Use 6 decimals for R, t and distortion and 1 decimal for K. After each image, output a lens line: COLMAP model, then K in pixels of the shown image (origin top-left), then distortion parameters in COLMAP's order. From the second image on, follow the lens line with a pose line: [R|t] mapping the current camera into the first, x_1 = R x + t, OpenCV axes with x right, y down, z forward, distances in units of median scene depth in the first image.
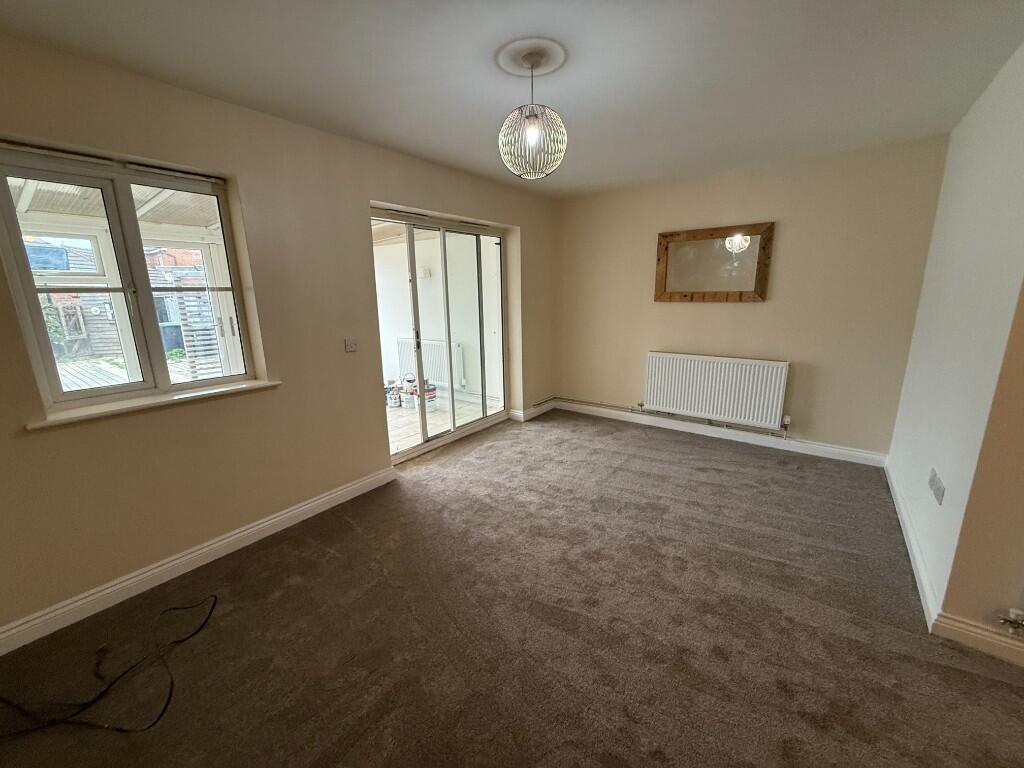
lens RADIAL K [[409.7, 0, 511.1], [0, 409.7, 384.6], [0, 0, 1]] dist [-0.001977, 0.001200]
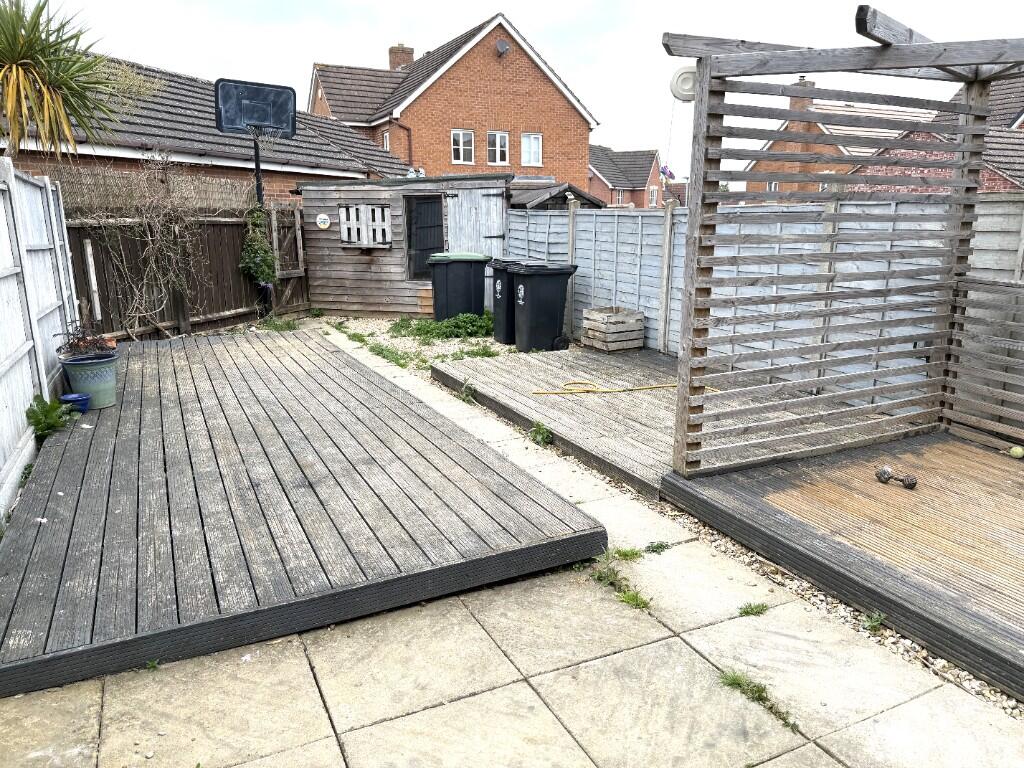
lens RADIAL K [[725.2, 0, 511.2], [0, 725.2, 385.2], [0, 0, 1]] dist [-0.003055, -0.005310]
pose [[0.895655, 0.128119, -0.425897, -1.674815], [-0.121371, 0.991672, 0.043075, -0.200726], [0.427869, 0.013111, 0.903746, 1.263961]]
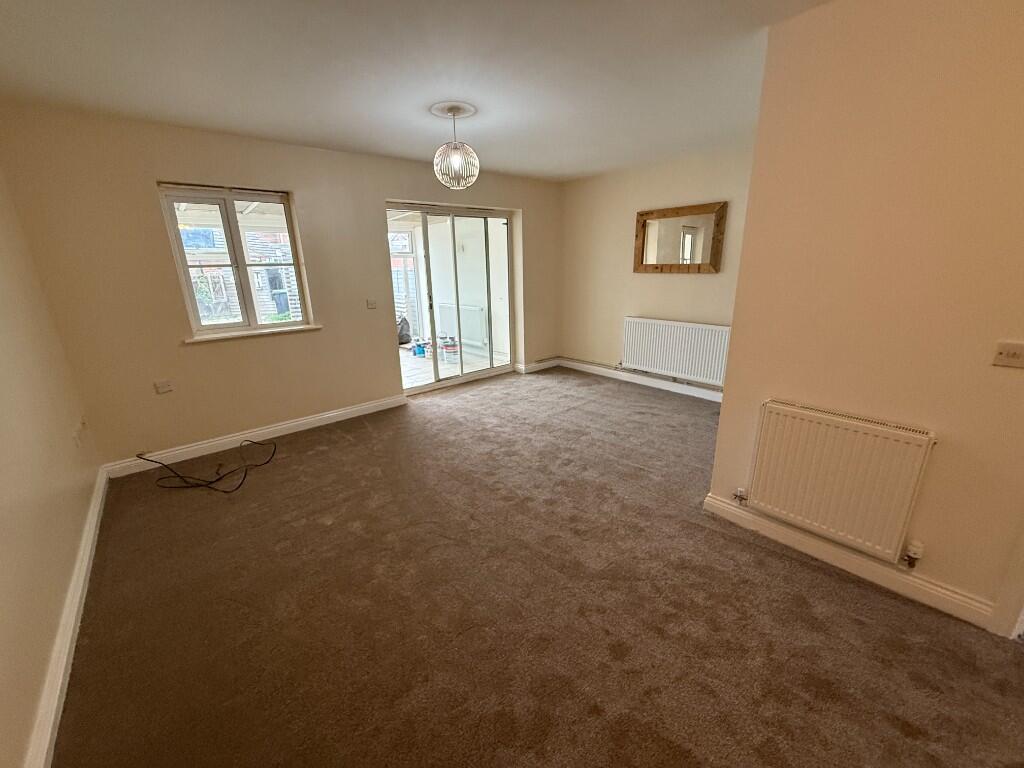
lens RADIAL K [[409.7, 0, 509.4], [0, 409.7, 385.2], [0, 0, 1]] dist [-0.001977, 0.001200]
pose [[0.977704, 0.056904, -0.202129, 0.315416], [-0.042783, 0.996373, 0.073558, 0.050502], [0.205581, -0.063271, 0.976593, -0.257219]]
